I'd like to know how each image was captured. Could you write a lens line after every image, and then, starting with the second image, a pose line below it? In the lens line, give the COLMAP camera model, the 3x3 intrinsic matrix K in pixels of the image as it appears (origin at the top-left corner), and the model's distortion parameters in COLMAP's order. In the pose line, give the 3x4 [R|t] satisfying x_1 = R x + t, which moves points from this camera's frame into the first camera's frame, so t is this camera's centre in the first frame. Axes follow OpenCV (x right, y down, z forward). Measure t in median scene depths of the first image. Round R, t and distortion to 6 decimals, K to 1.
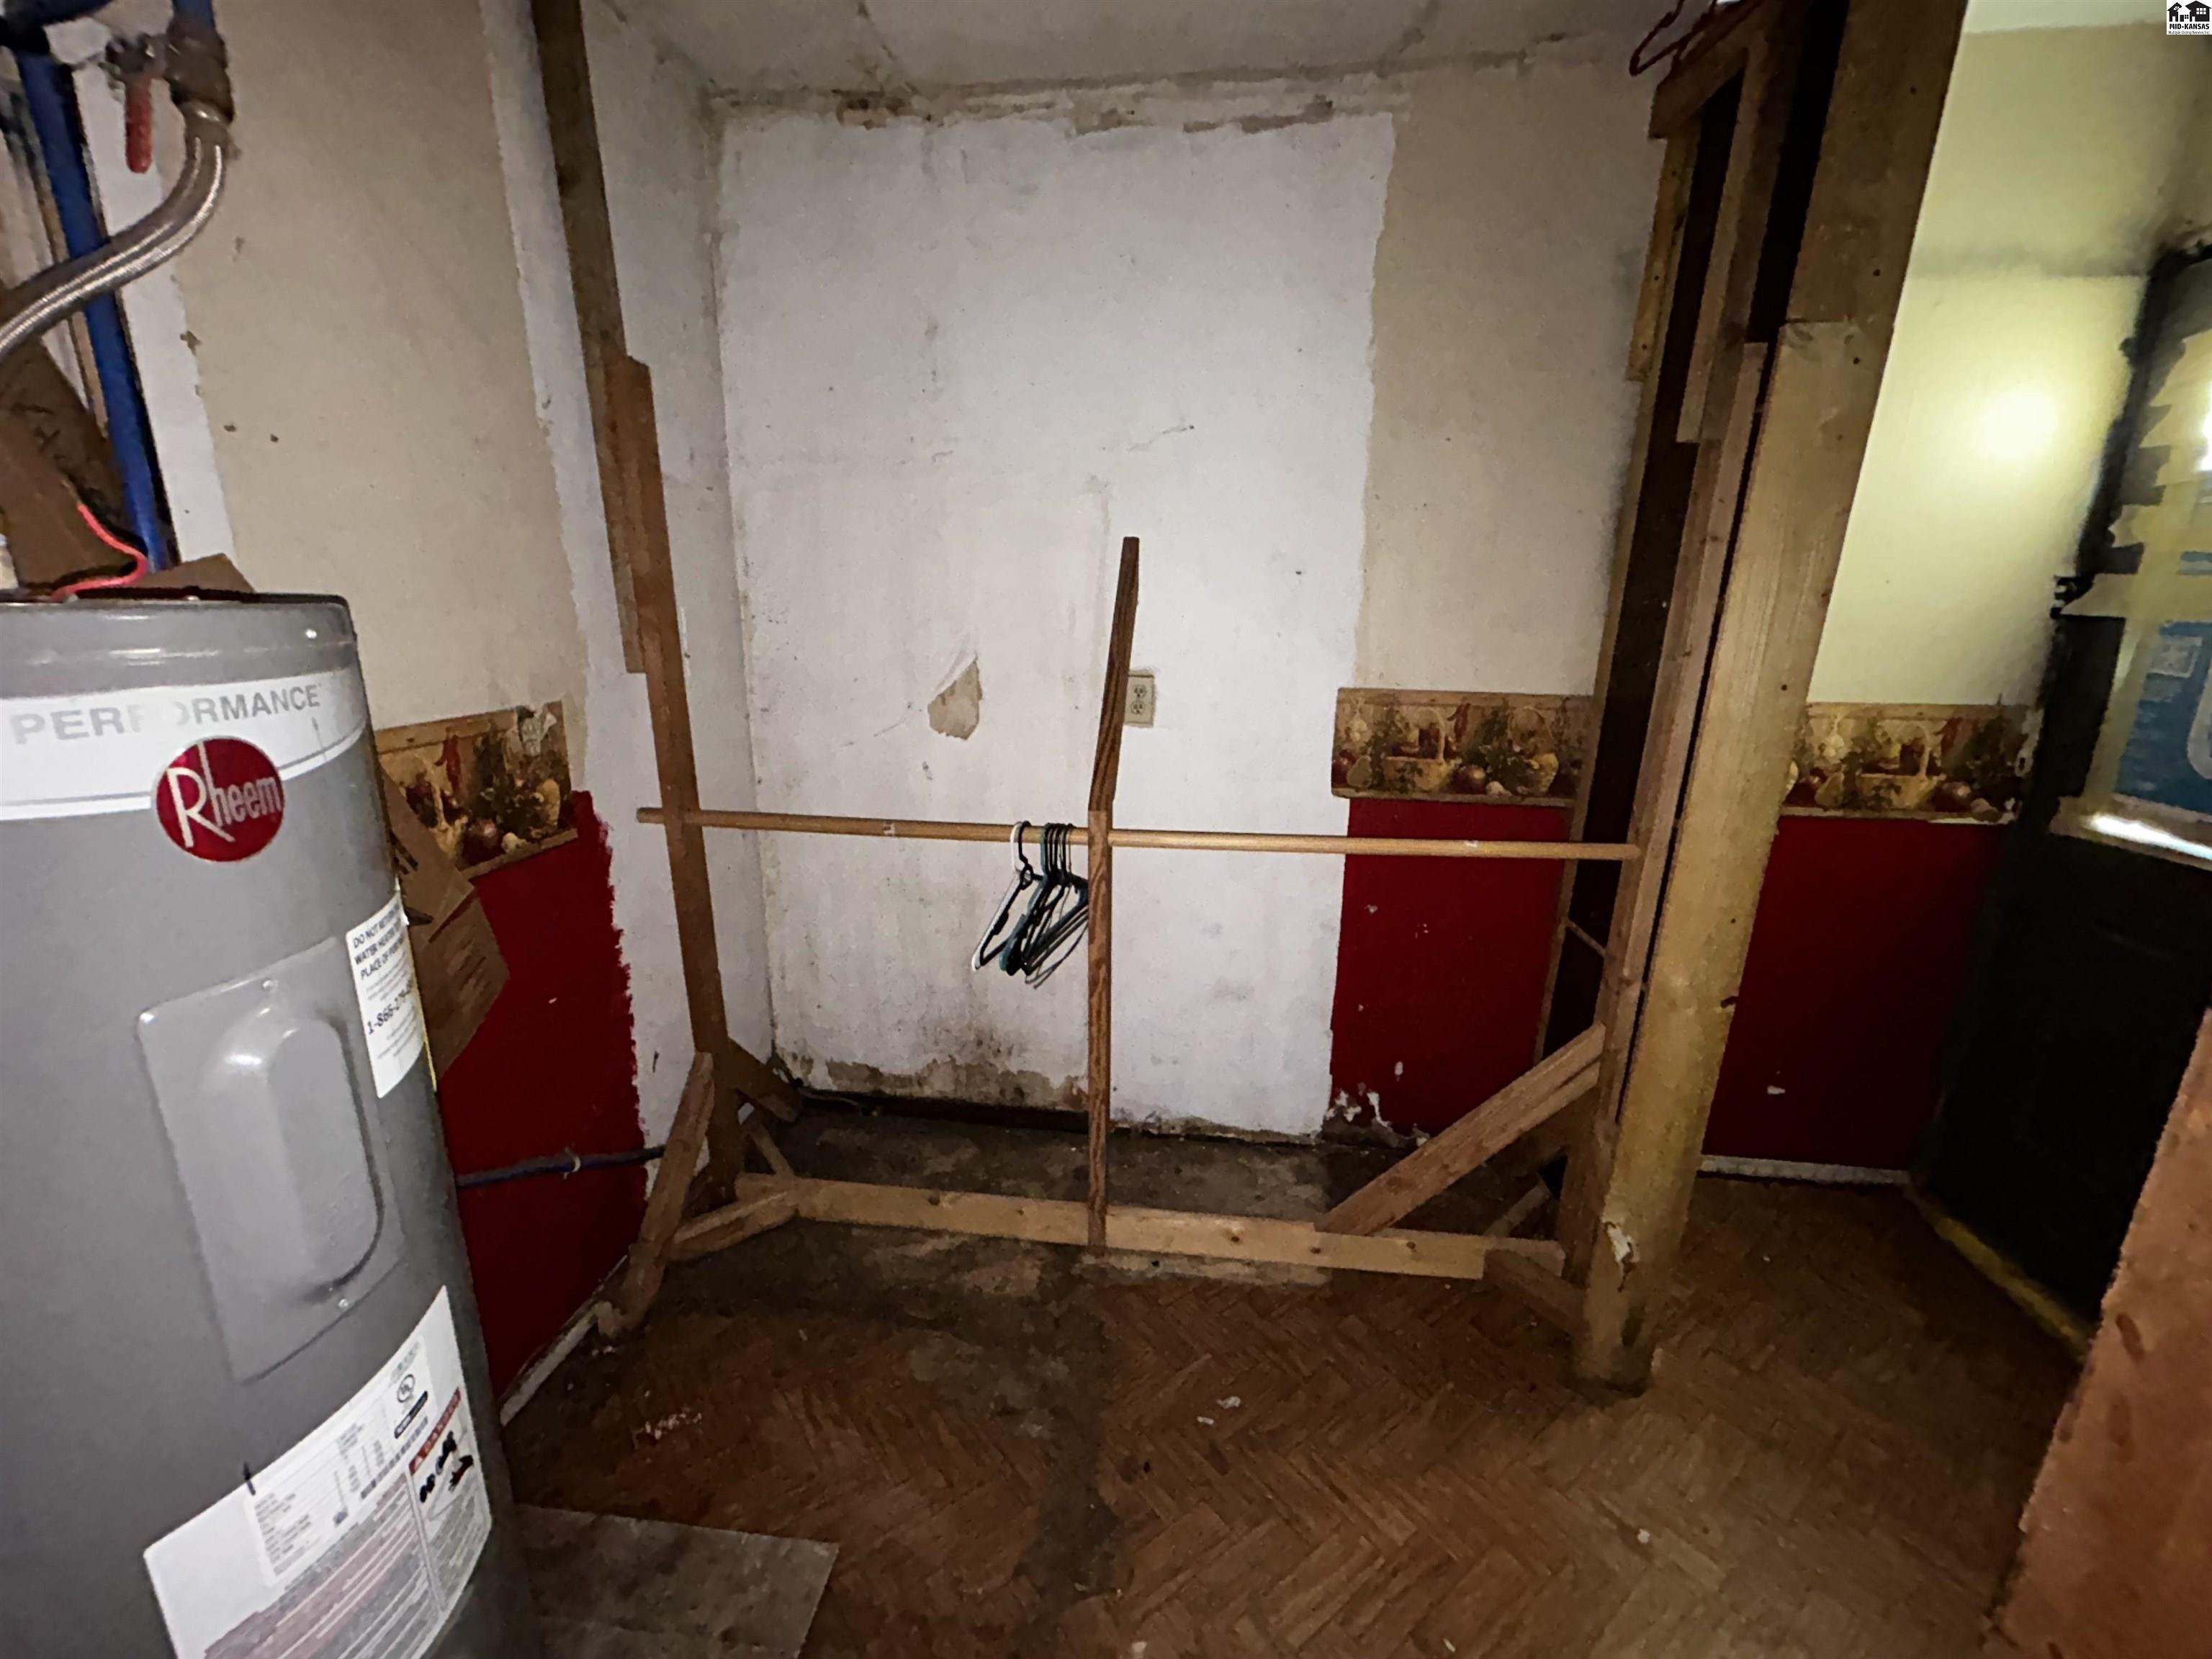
lens RADIAL K [[913.8, 0, 1102.3], [0, 913.8, 833.6], [0, 0, 1]] dist [-0.001217, -0.000472]
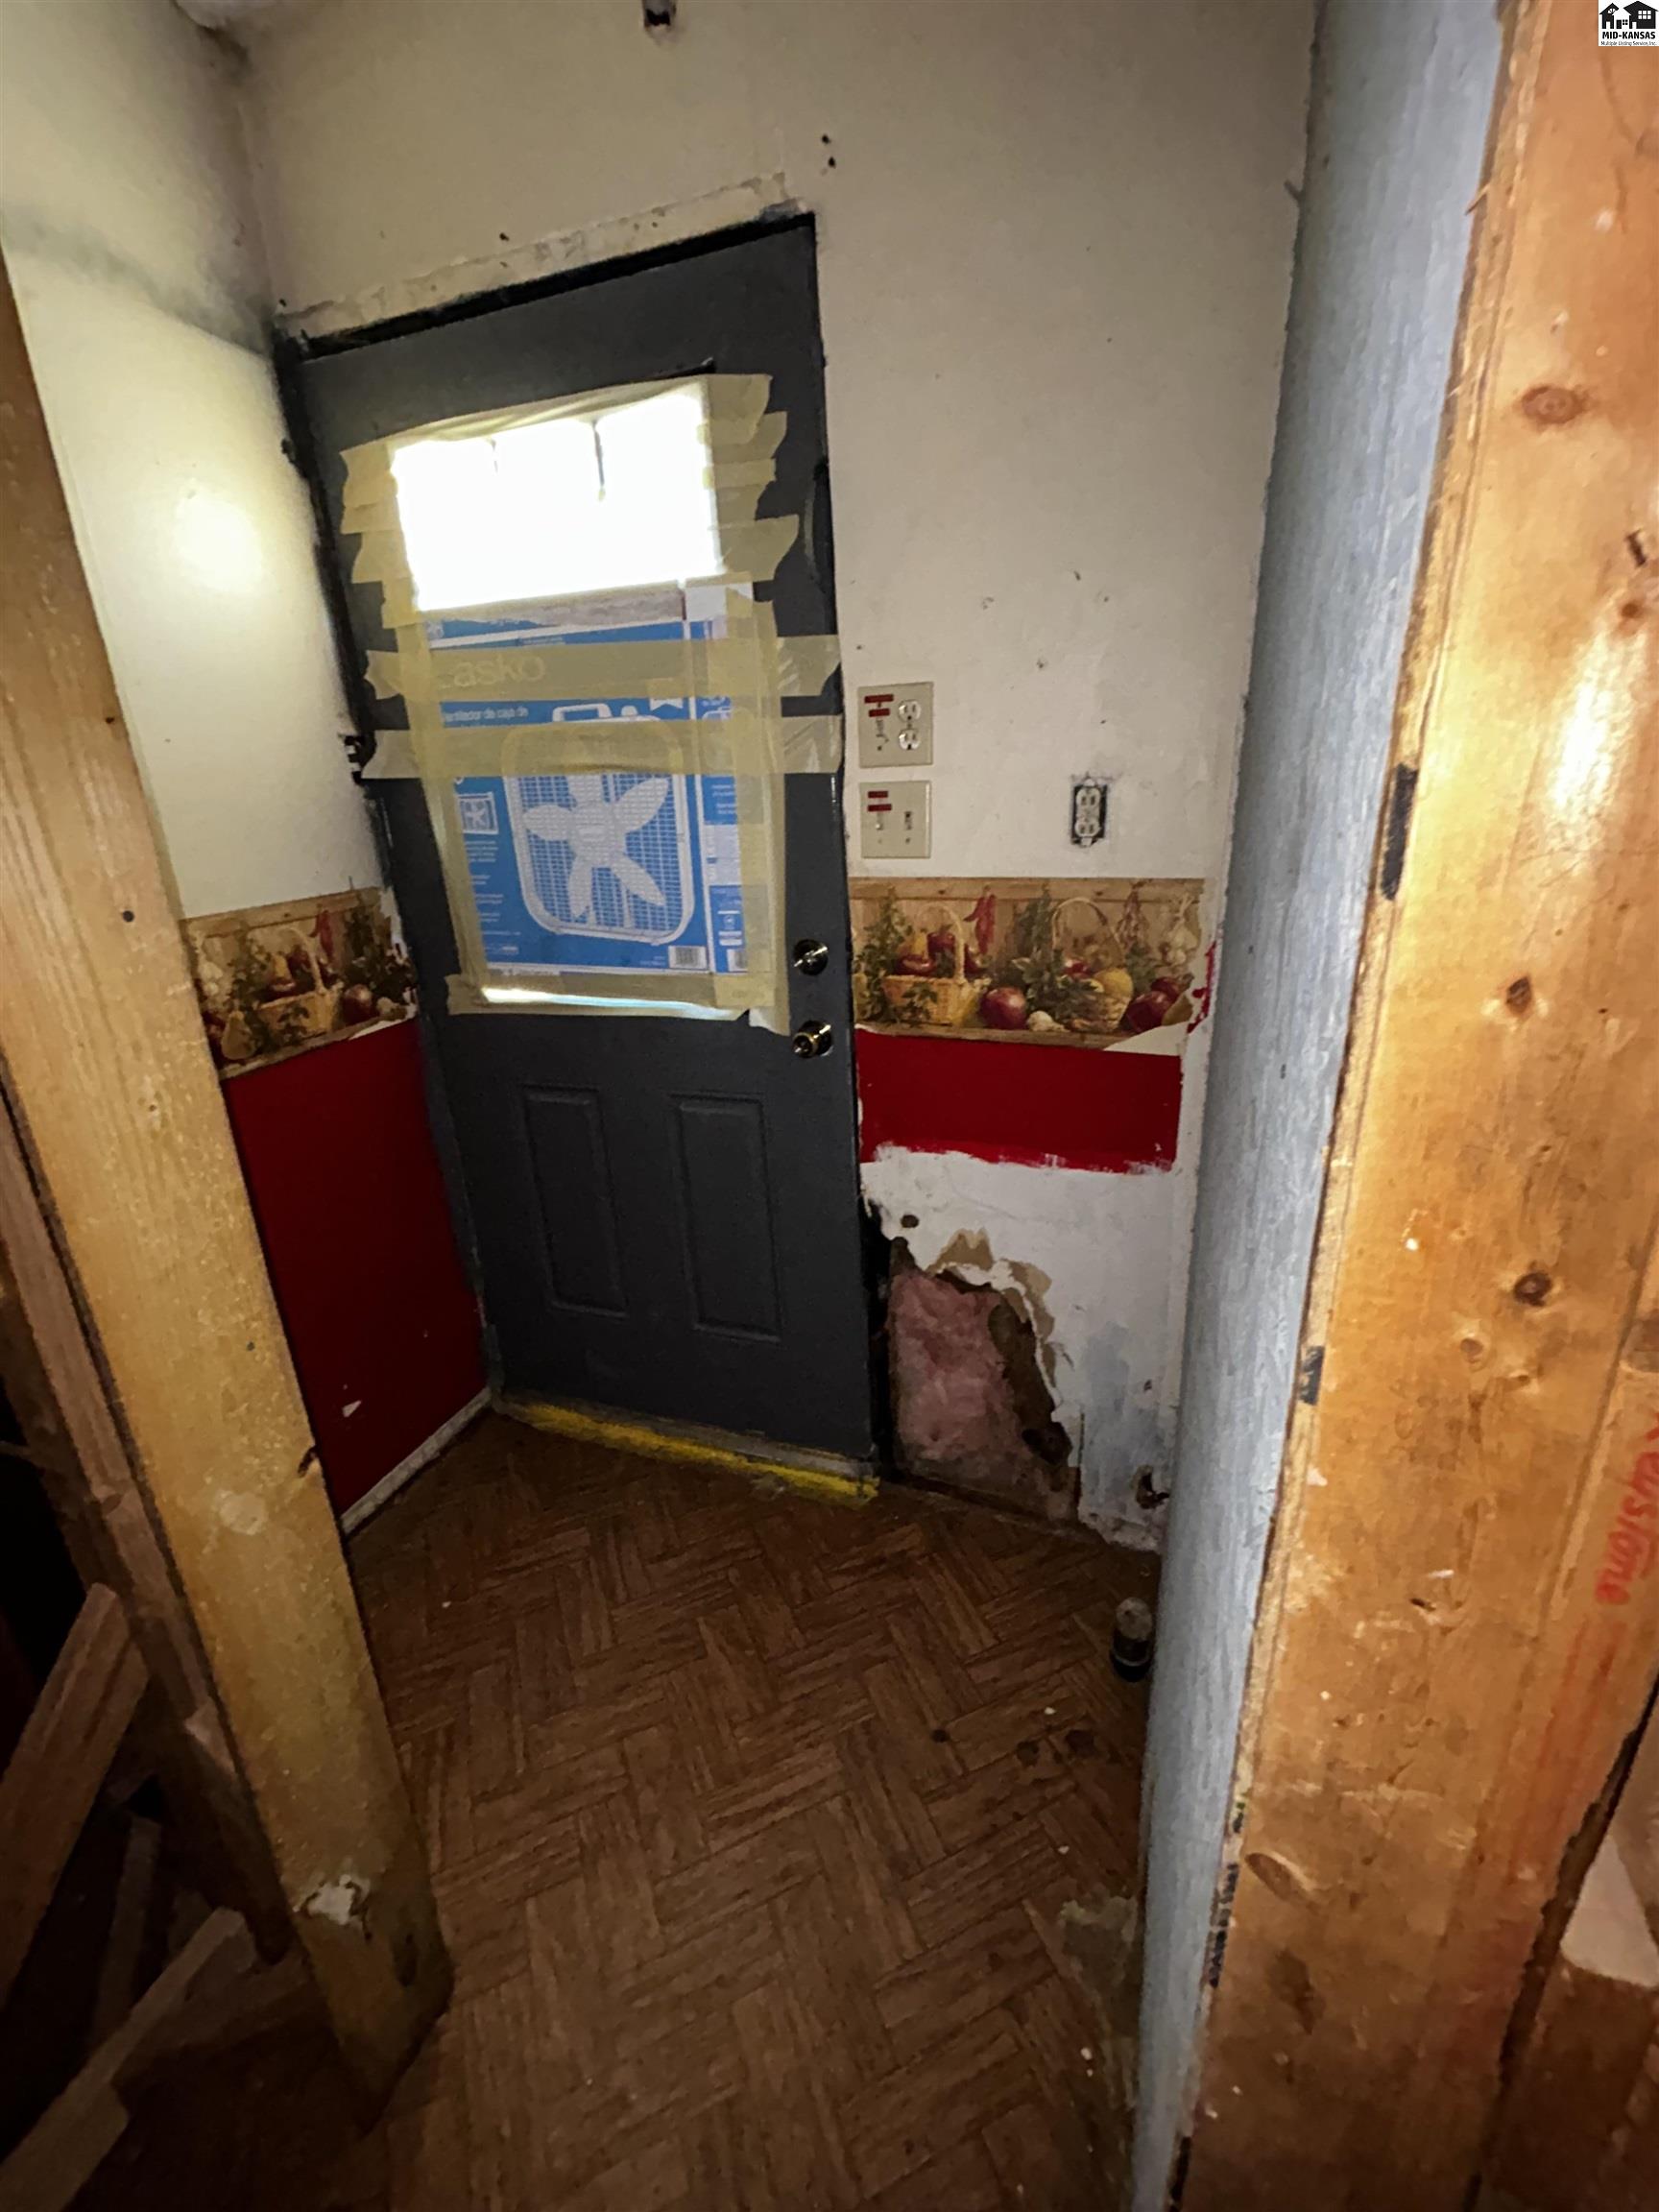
lens RADIAL K [[930.9, 0, 821.2], [0, 930.9, 1110.9], [0, 0, 1]] dist [0.001213, 0.000031]
pose [[0.260242, -0.353679, 0.898435, 0.238592], [0.299056, 0.914265, 0.273285, -0.059539], [-0.918063, 0.197562, 0.343700, 0.338961]]
